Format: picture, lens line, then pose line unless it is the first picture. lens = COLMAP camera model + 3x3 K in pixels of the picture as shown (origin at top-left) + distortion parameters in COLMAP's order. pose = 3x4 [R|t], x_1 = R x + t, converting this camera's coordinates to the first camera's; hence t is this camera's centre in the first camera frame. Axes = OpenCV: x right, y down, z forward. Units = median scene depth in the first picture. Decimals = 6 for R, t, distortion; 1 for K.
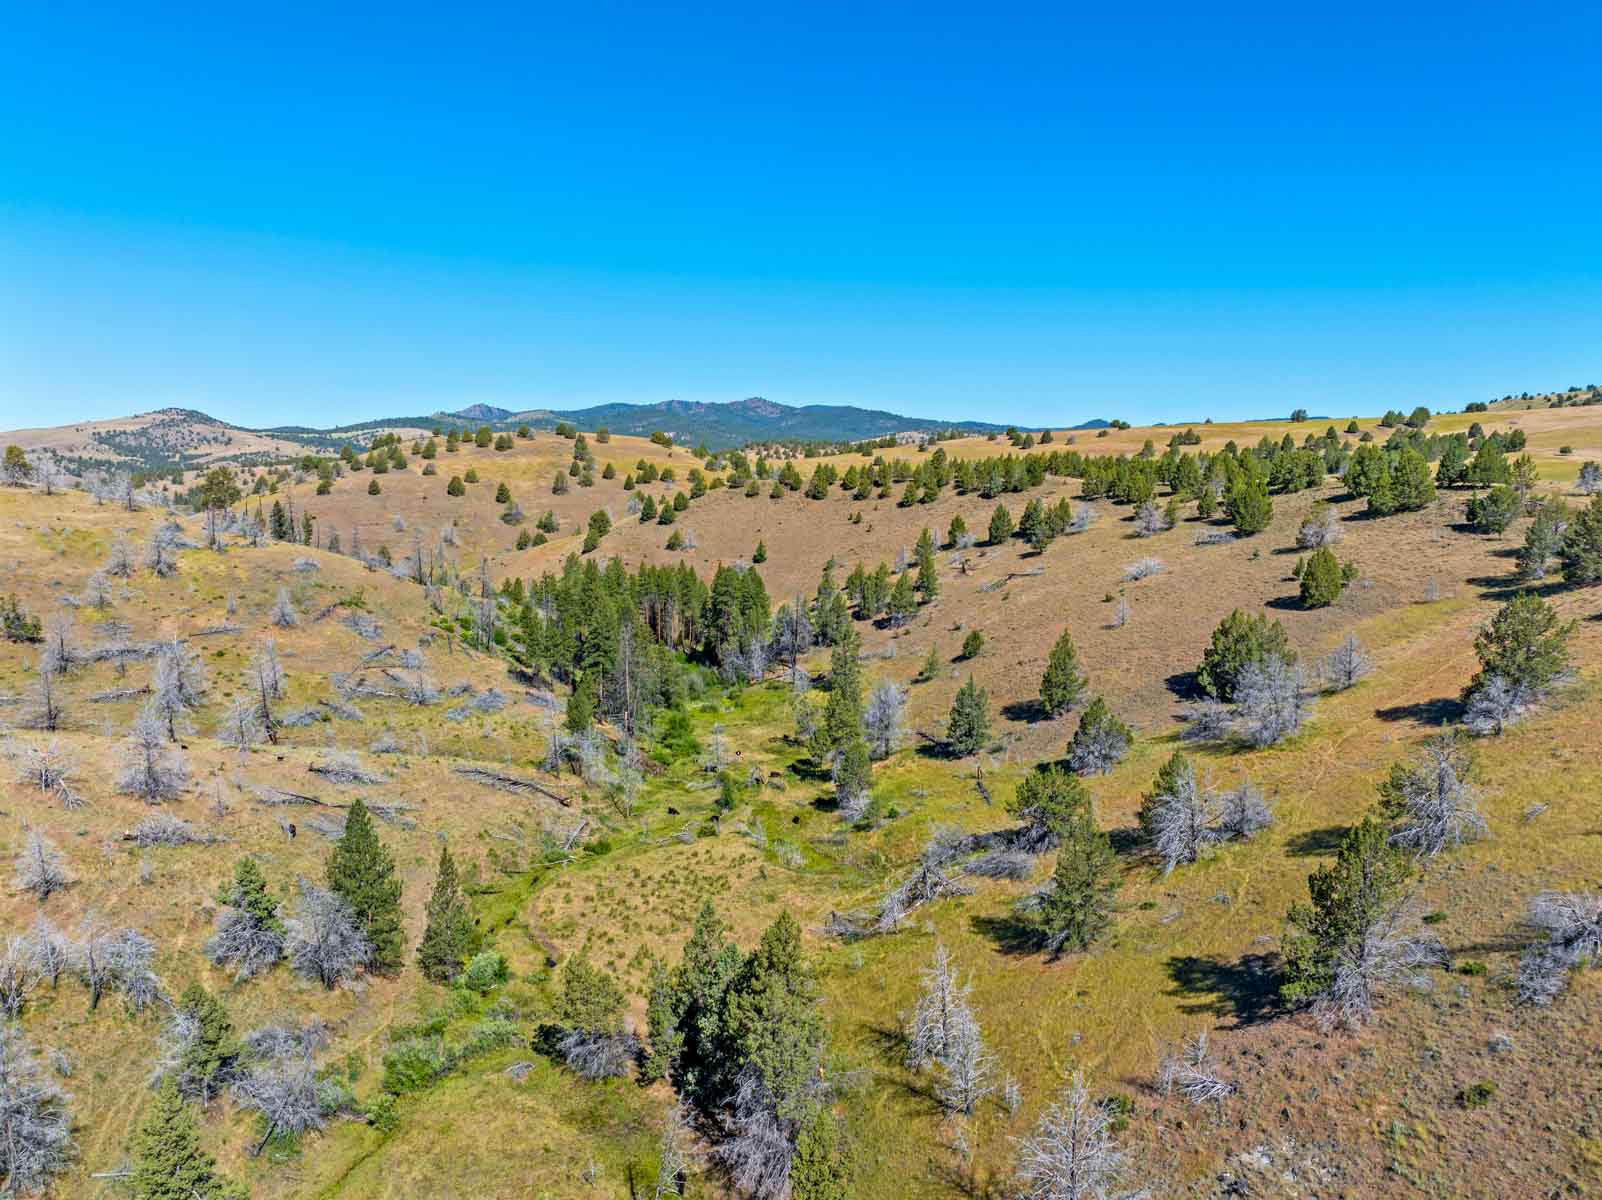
lens RADIAL K [[1111.2, 0, 801.0], [0, 1111.2, 600.0], [0, 0, 1]] dist [-0.061434, 0.033276]
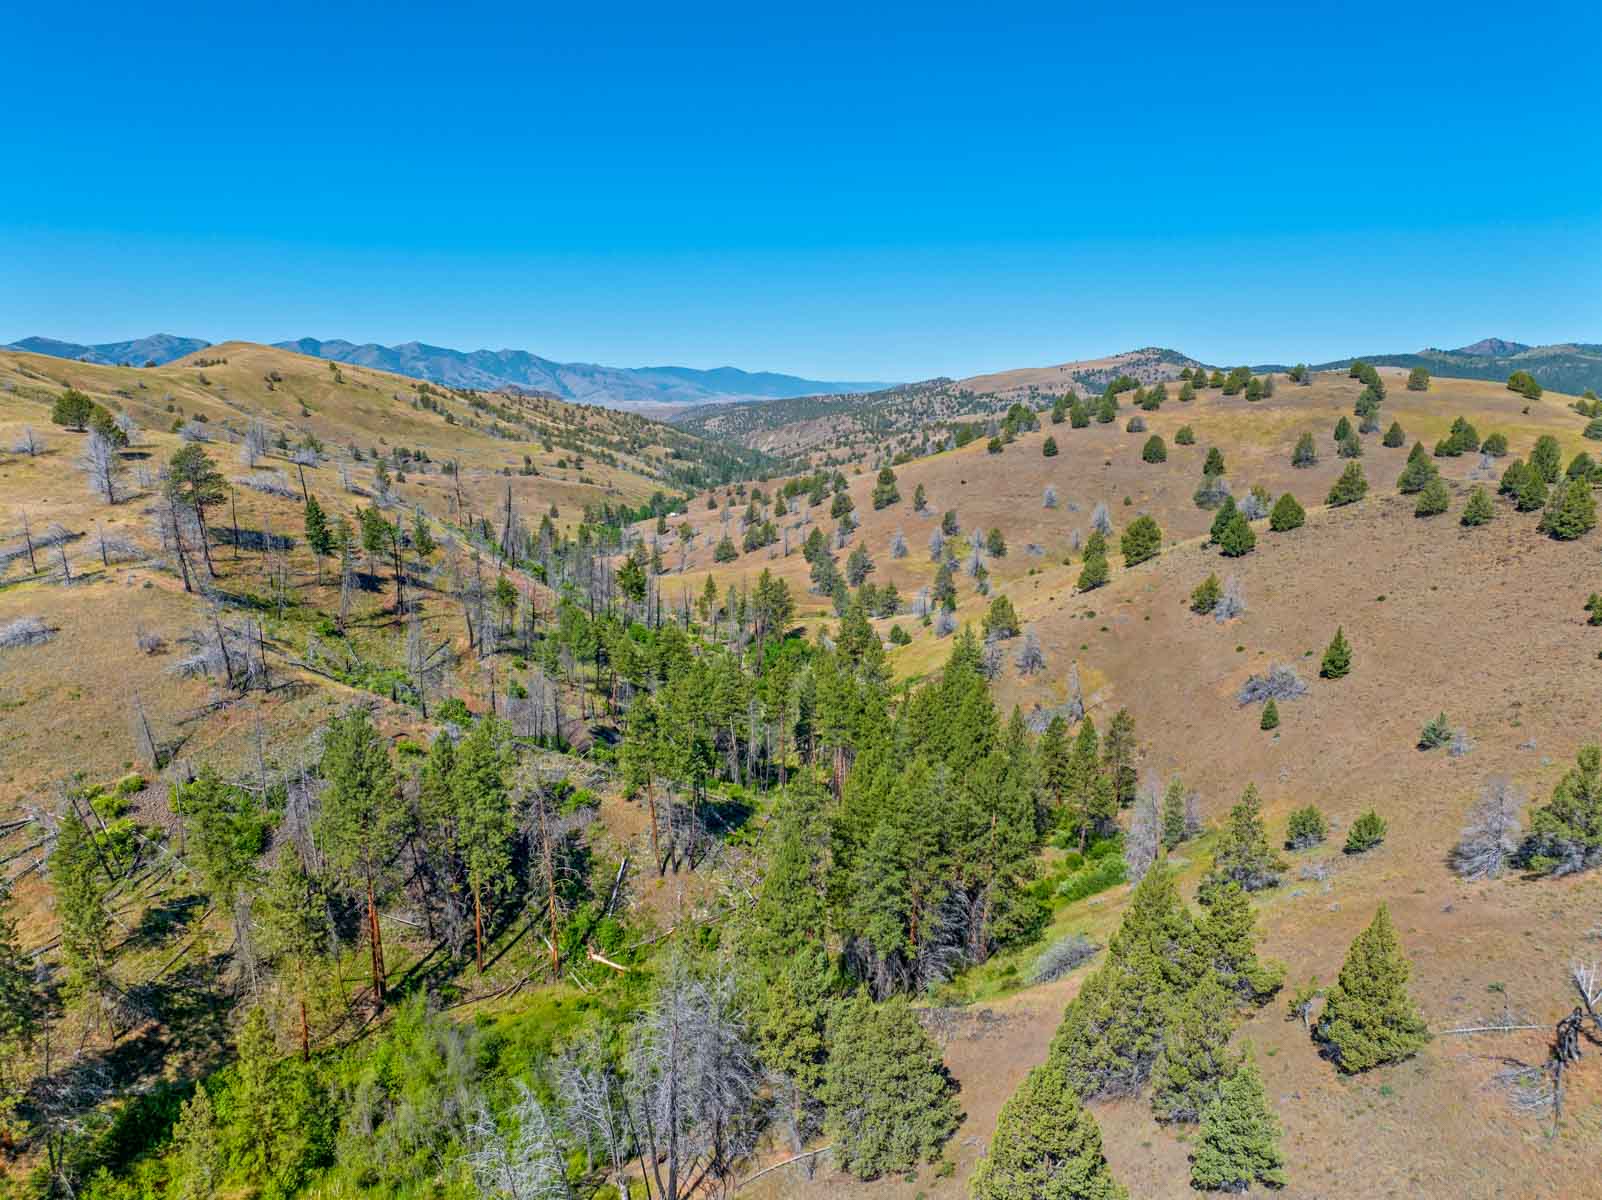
lens RADIAL K [[1111.2, 0, 801.0], [0, 1111.2, 600.0], [0, 0, 1]] dist [-0.061434, 0.033276]
pose [[0.669388, 0.138306, -0.729926, 0.130757], [-0.098403, 0.990367, 0.097412, -0.082964], [0.736367, 0.006621, 0.676550, 0.526066]]
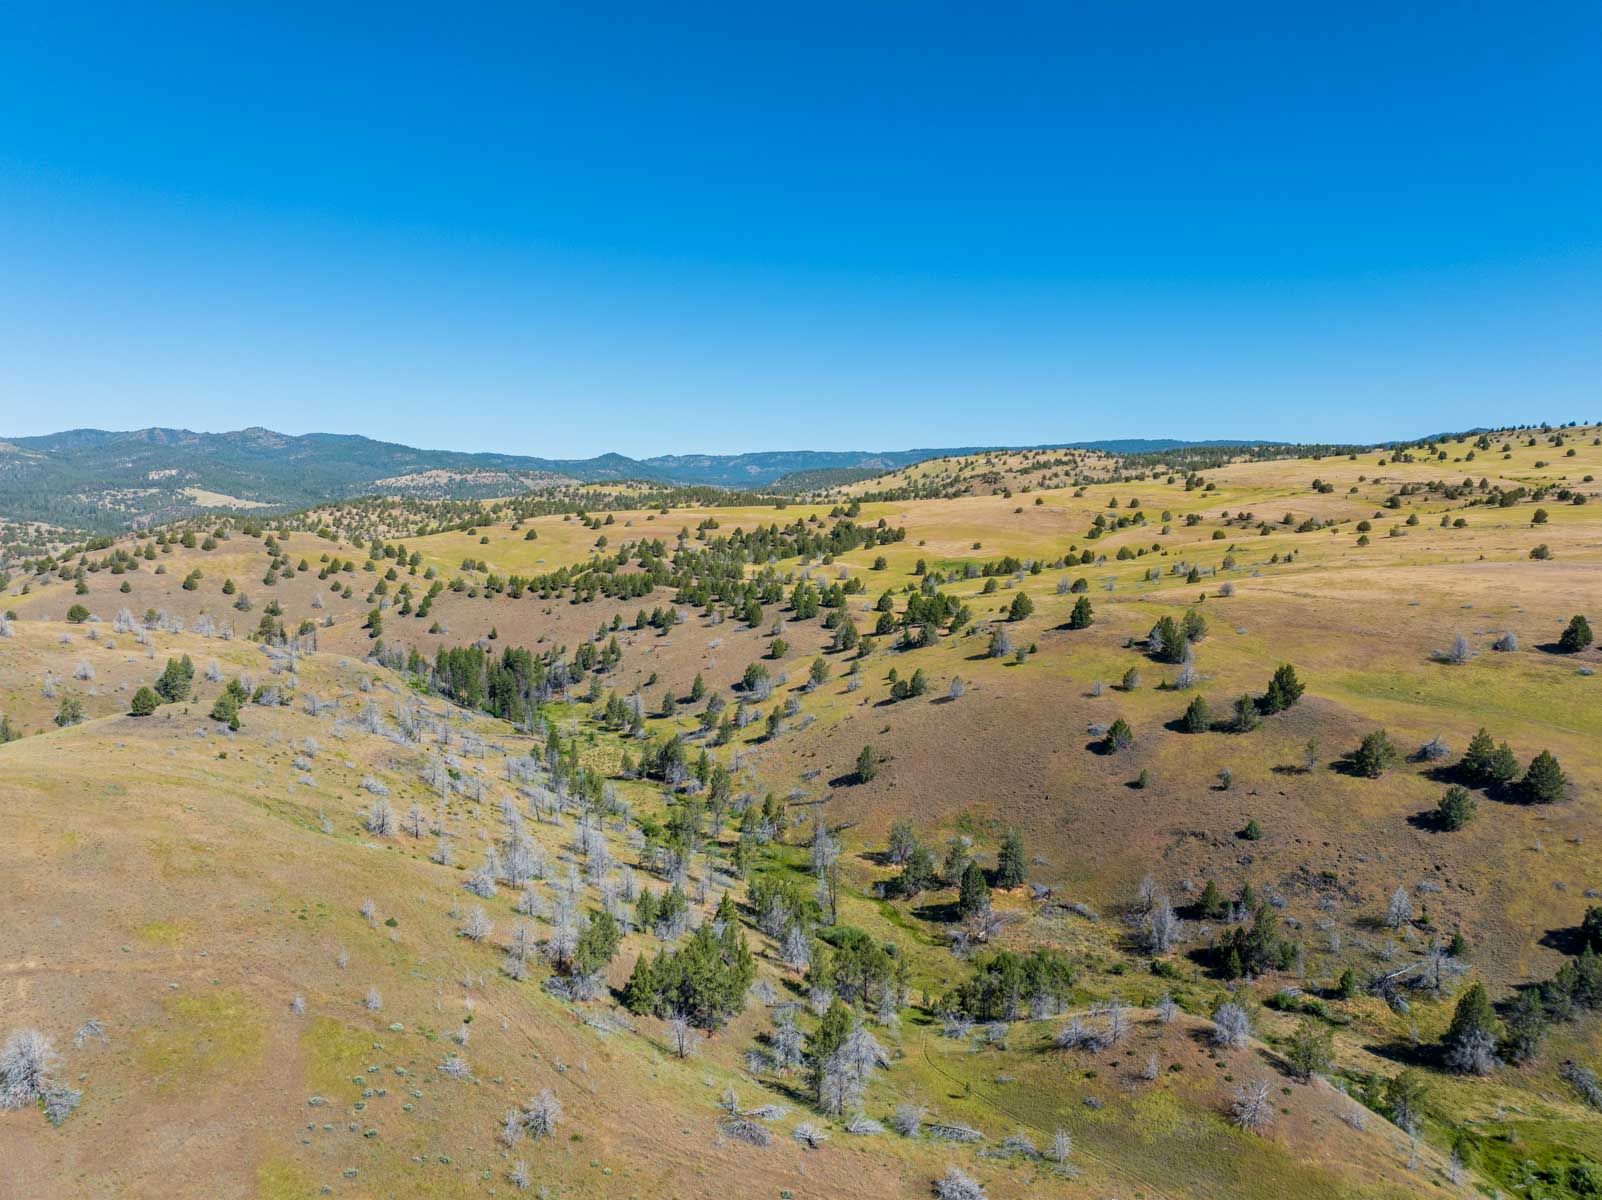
lens RADIAL K [[1111.2, 0, 801.0], [0, 1111.2, 600.0], [0, 0, 1]] dist [-0.061434, 0.033276]
pose [[0.908603, -0.043138, 0.415426, -0.308351], [0.052341, 0.998571, -0.010786, -0.049043], [-0.414367, 0.031544, 0.909563, -0.761570]]
